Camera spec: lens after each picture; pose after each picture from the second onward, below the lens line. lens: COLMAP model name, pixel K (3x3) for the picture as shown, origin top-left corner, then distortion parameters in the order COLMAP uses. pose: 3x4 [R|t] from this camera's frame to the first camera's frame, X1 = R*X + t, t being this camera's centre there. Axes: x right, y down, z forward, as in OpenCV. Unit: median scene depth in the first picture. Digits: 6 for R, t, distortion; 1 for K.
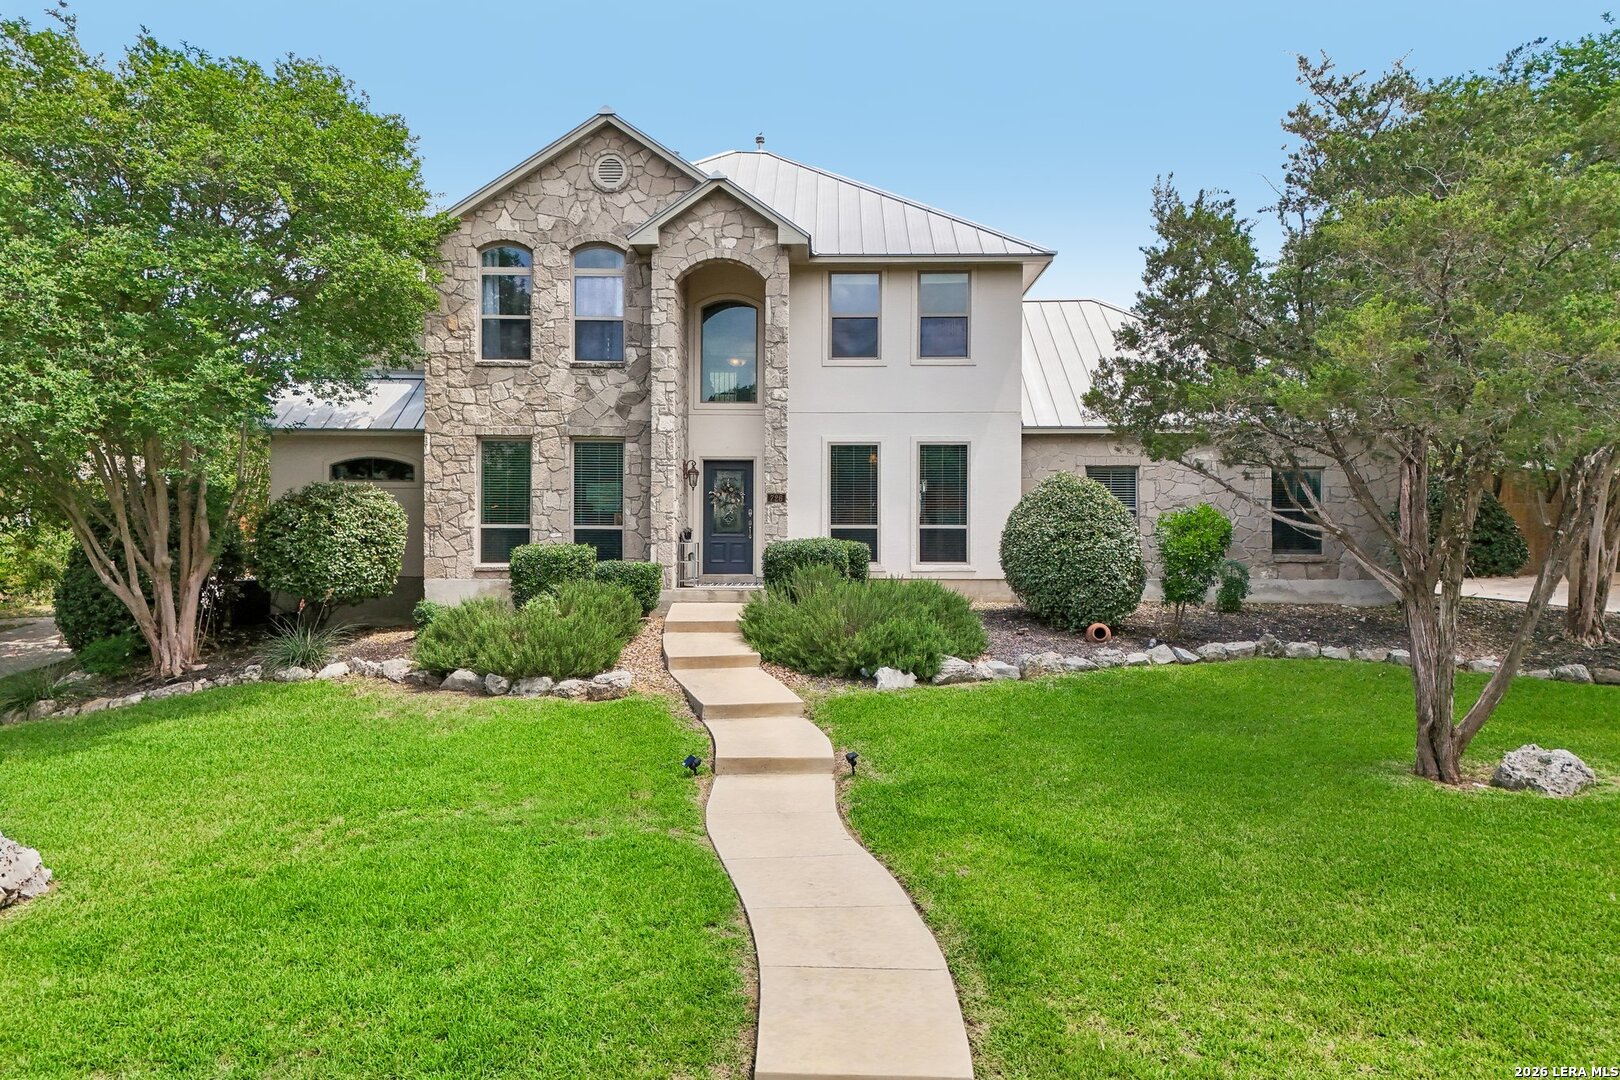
lens RADIAL K [[1219.9, 0, 815.0], [0, 1219.9, 534.6], [0, 0, 1]] dist [0.072486, -0.068042]
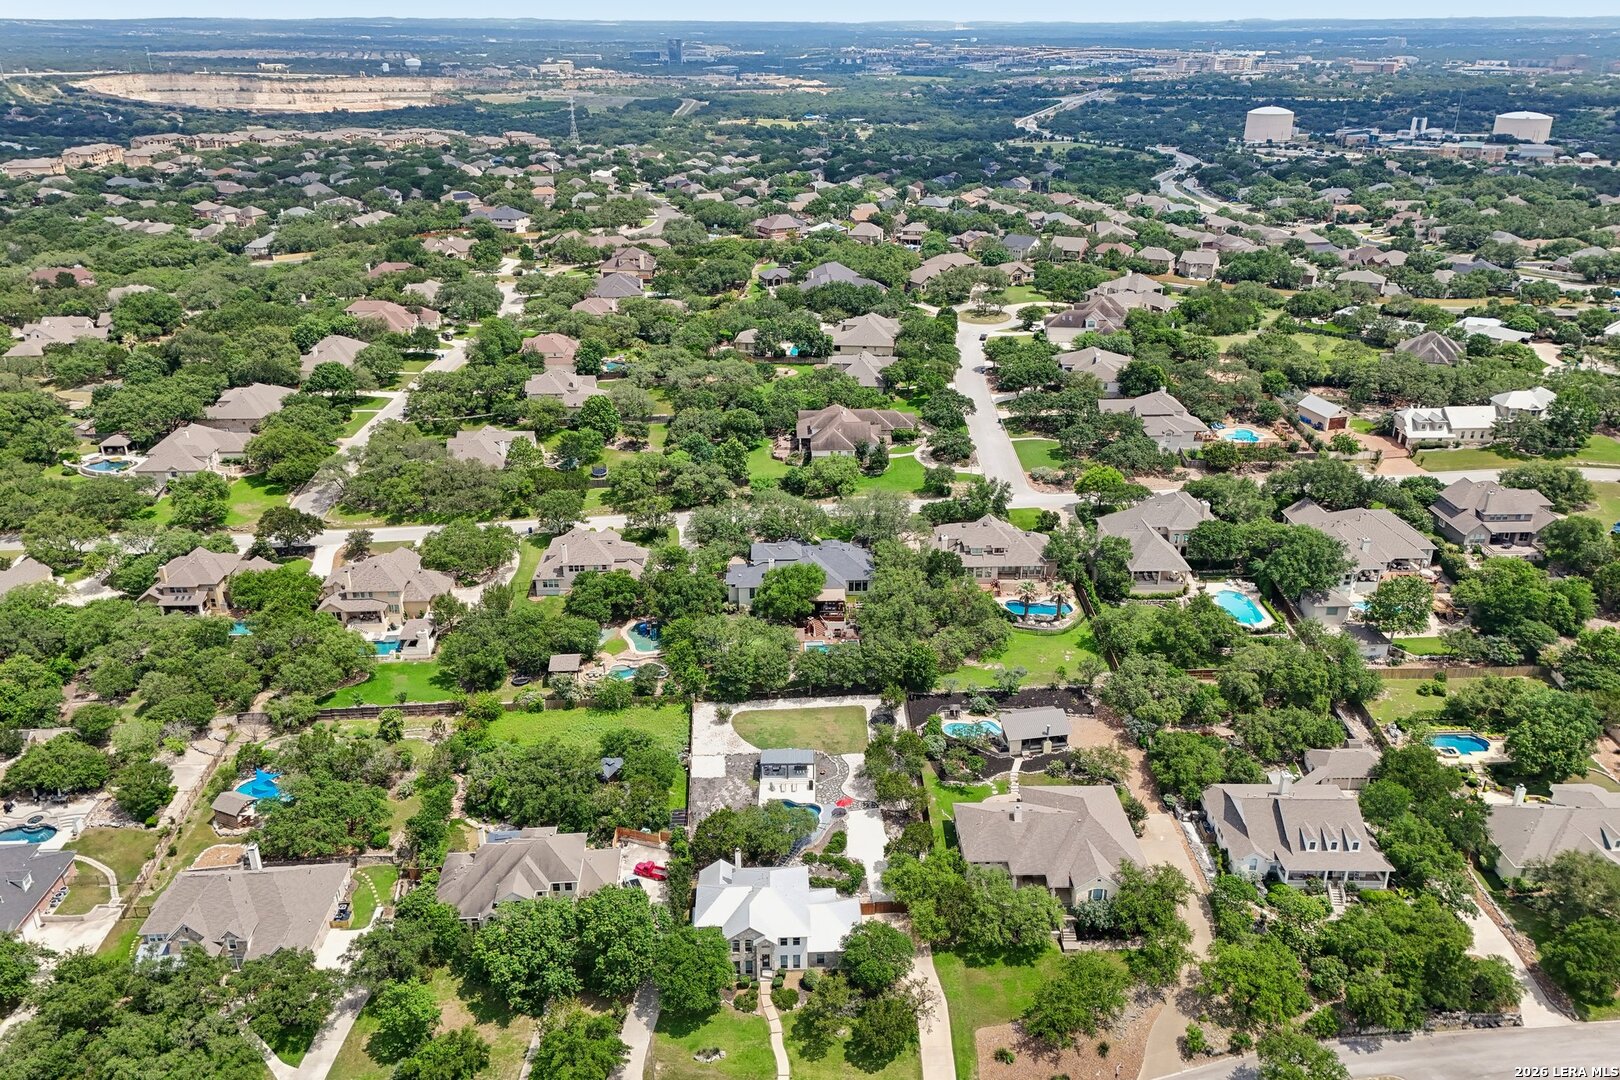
lens RADIAL K [[1219.9, 0, 804.7], [0, 1219.9, 536.7], [0, 0, 1]] dist [0.072486, -0.068042]
pose [[0.999390, -0.018762, 0.029445, -0.013077], [0.005459, 0.916948, 0.398969, -5.379929], [-0.034485, -0.398565, 0.916491, -4.791102]]
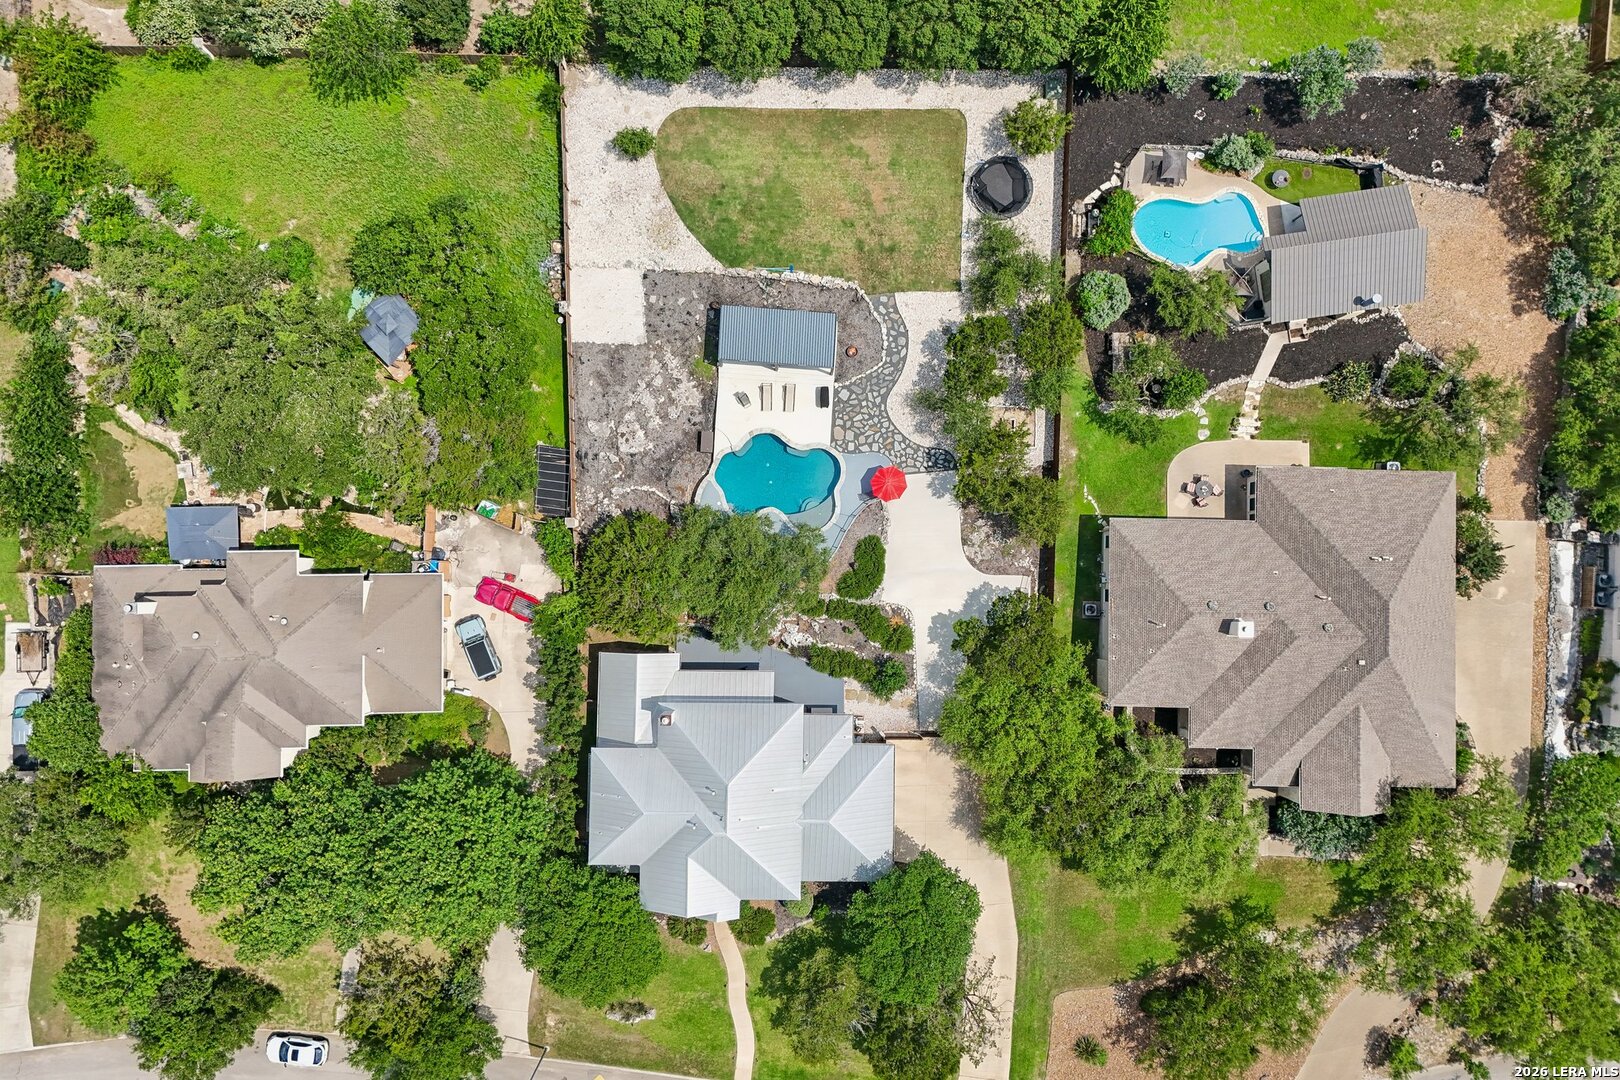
lens RADIAL K [[1219.9, 0, 810.8], [0, 1219.9, 545.4], [0, 0, 1]] dist [0.072486, -0.068042]
pose [[0.999628, 0.013747, 0.023543, 0.122843], [-0.023927, 0.028503, 0.999307, -4.384839], [0.013066, -0.999499, 0.028821, 2.086085]]
